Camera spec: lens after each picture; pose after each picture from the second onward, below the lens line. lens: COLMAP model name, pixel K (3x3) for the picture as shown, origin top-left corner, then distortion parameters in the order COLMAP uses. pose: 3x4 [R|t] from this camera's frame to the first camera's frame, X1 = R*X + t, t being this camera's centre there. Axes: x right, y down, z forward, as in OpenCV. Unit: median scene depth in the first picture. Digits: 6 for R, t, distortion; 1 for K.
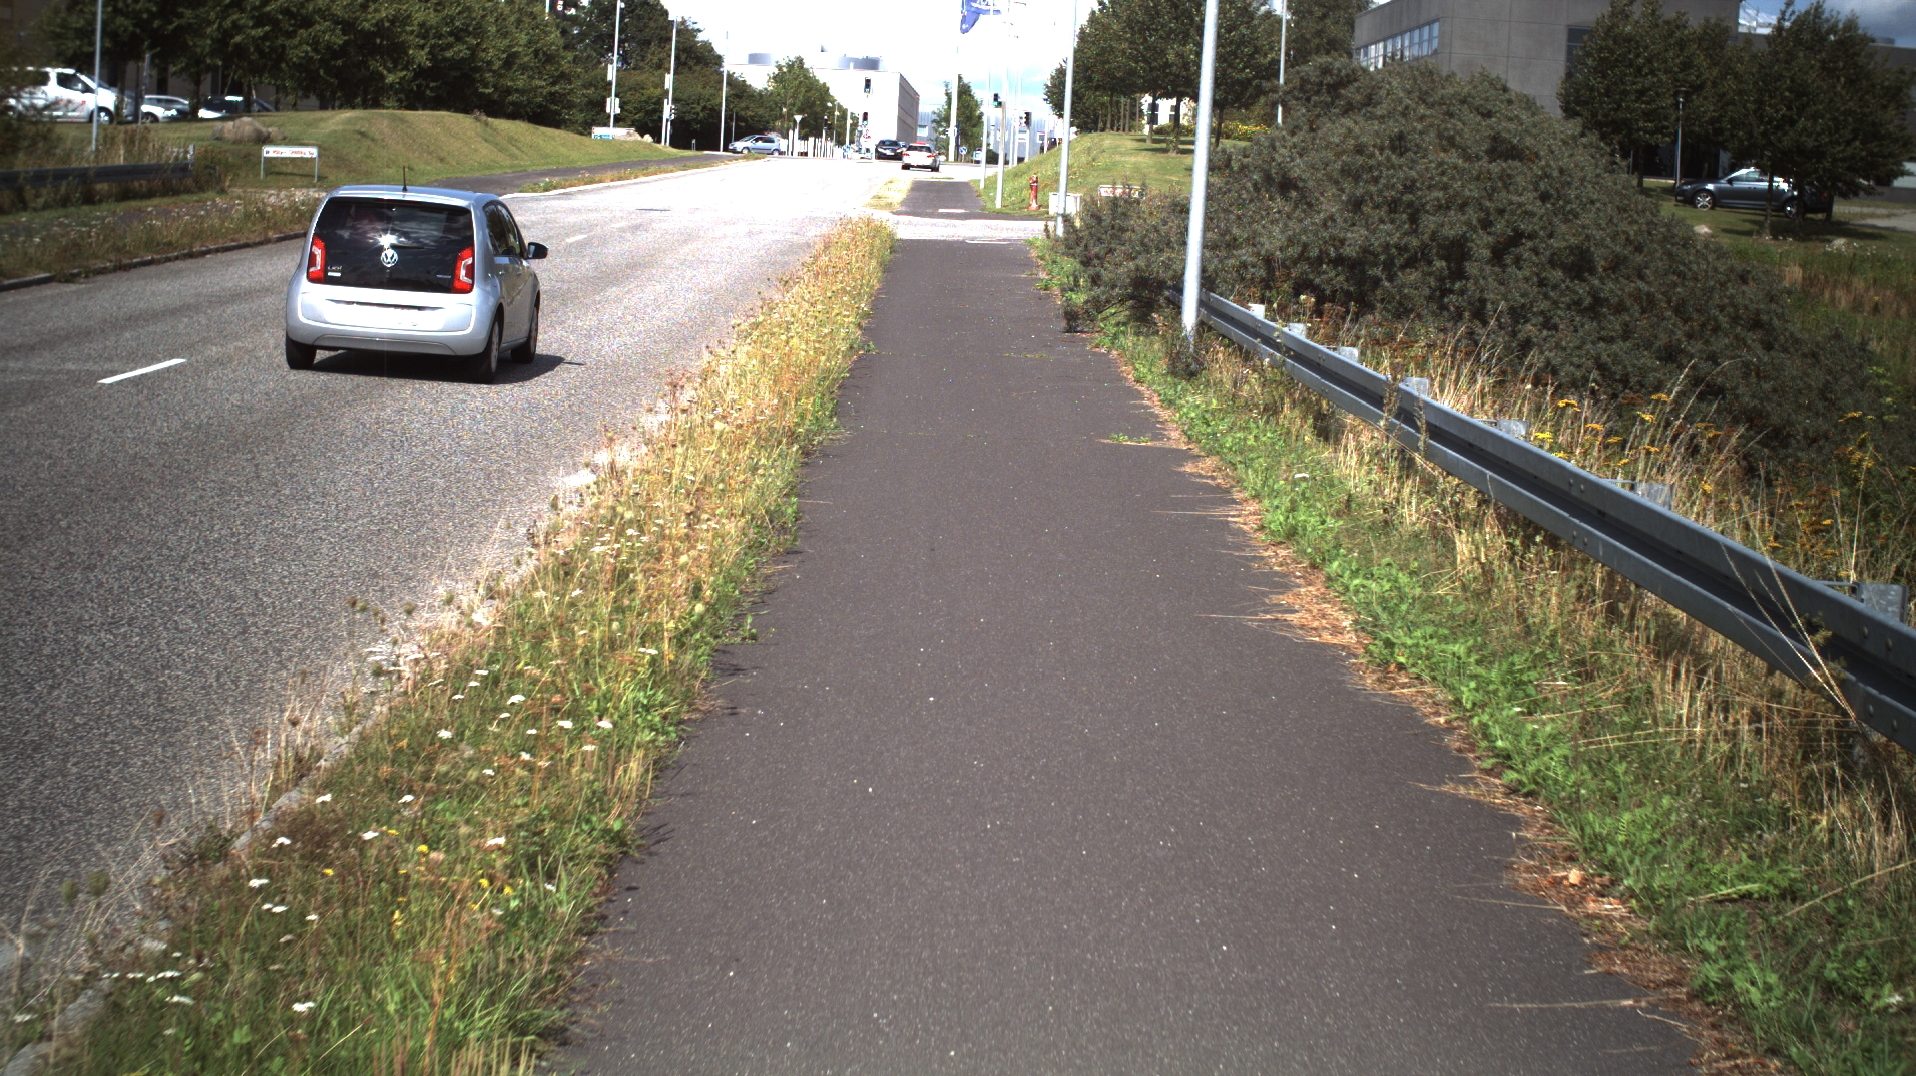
lens RADIAL K [[3064.7, 0, 958.0], [0, 3064.7, 538.0], [0, 0, 1]] dist [-0.327302, 0.620209]
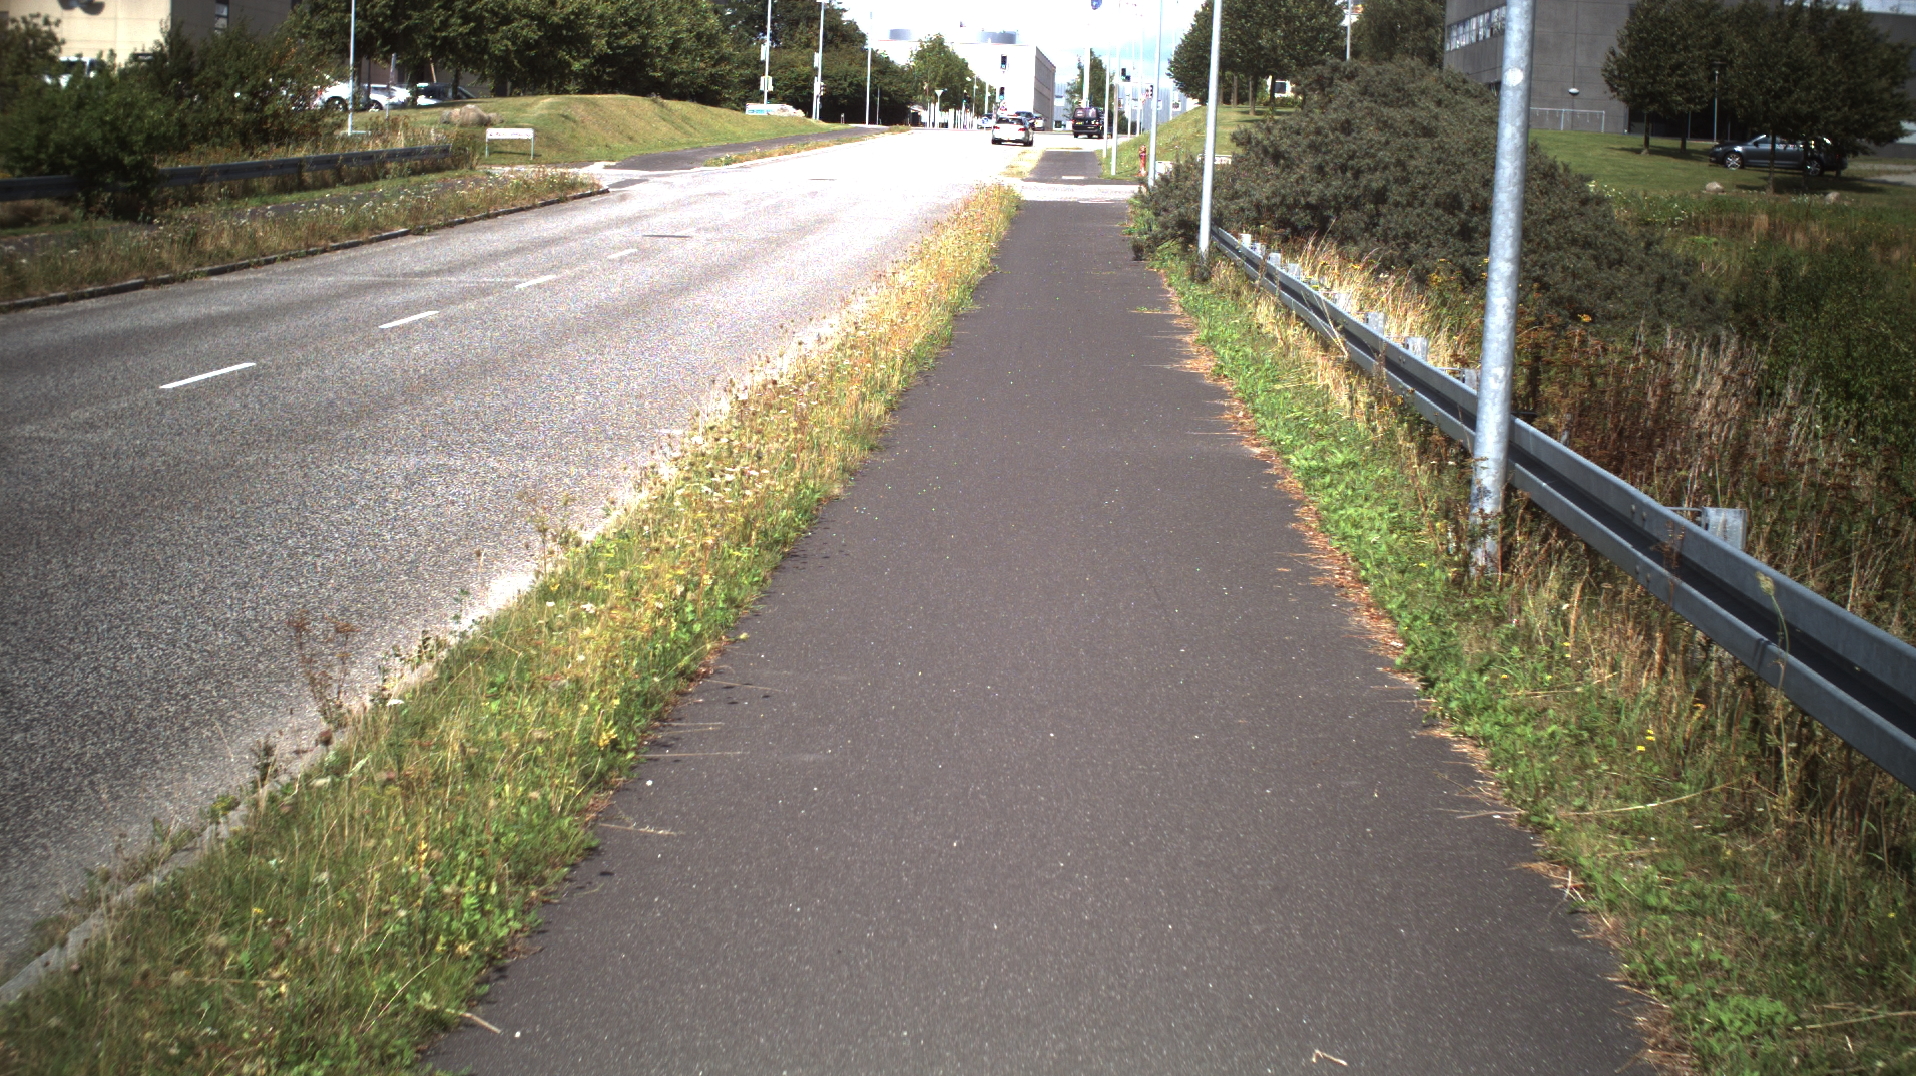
lens RADIAL K [[3064.7, 0, 958.0], [0, 3064.7, 538.0], [0, 0, 1]] dist [-0.327302, 0.620209]
pose [[0.998844, -0.008957, -0.047233, 0.007298], [0.009441, 0.999905, 0.010048, 0.017917], [0.047138, -0.010482, 0.998833, -0.162646]]
